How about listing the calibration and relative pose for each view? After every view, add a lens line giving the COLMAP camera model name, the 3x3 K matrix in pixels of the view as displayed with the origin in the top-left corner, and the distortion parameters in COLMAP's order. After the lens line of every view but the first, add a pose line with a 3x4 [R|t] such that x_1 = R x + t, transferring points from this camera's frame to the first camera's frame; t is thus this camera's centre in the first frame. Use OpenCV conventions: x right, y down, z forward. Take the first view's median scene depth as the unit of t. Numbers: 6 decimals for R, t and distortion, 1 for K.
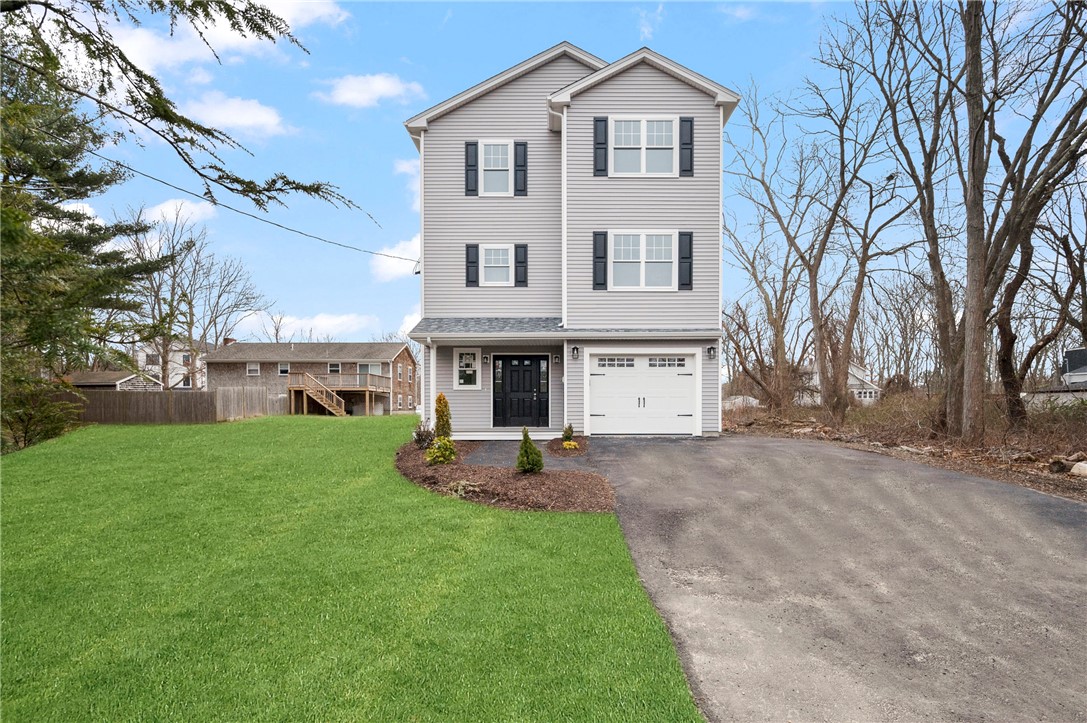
lens RADIAL K [[533.0, 0, 545.1], [0, 533.0, 412.6], [0, 0, 1]] dist [0.003407, -0.001112]
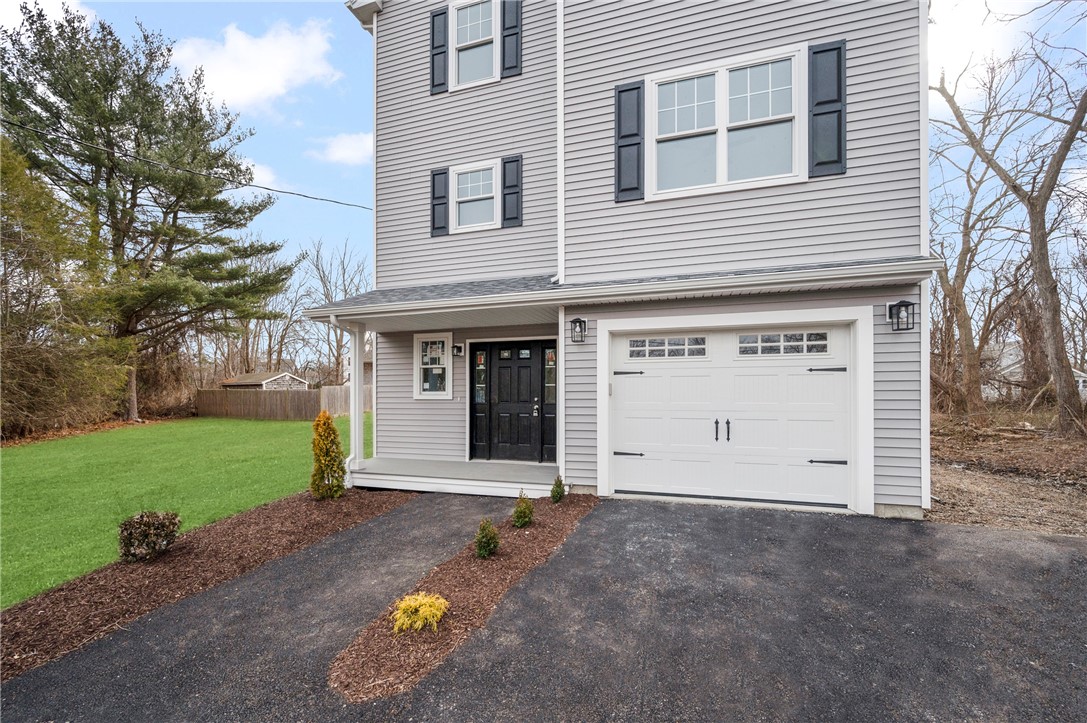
lens RADIAL K [[433.3, 0, 548.3], [0, 433.3, 392.1], [0, 0, 1]] dist [-0.002263, -0.000159]
pose [[0.955838, -0.002820, -0.293880, 0.137112], [-0.001386, 0.999900, -0.014103, -0.044429], [0.293890, 0.013888, 0.955738, 0.551173]]
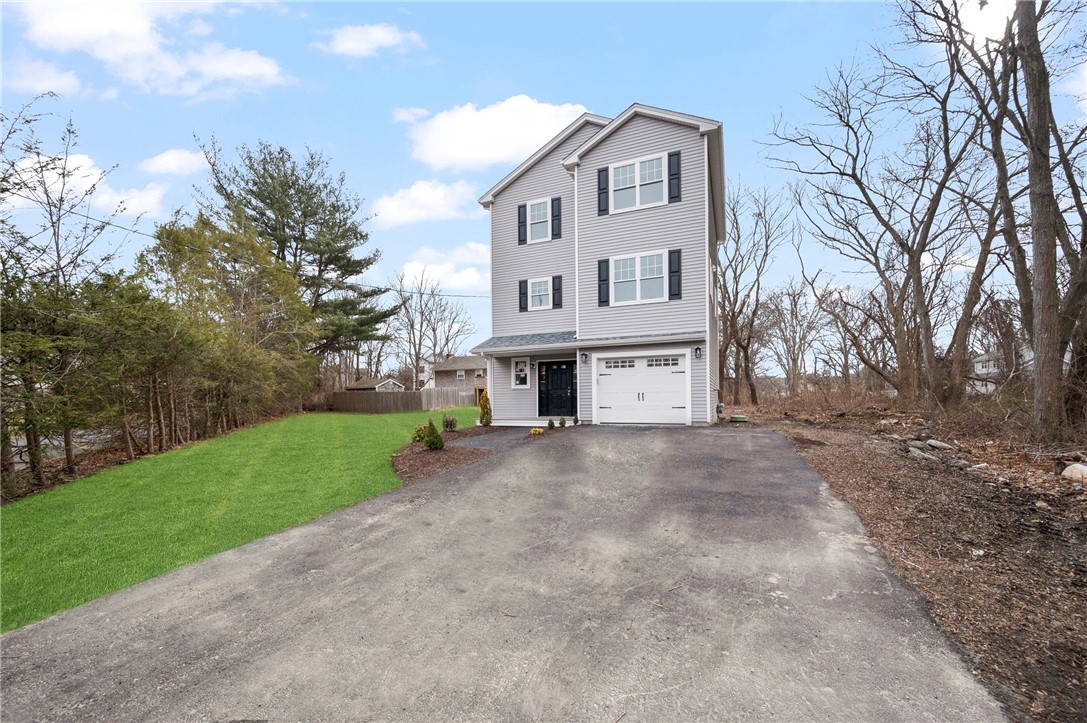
lens RADIAL K [[433.3, 0, 544.3], [0, 433.3, 400.6], [0, 0, 1]] dist [-0.002263, -0.000159]
pose [[0.917138, -0.008437, -0.398479, 0.346158], [0.006372, 0.999959, -0.006505, -0.005111], [0.398518, 0.003427, 0.917154, 0.019495]]
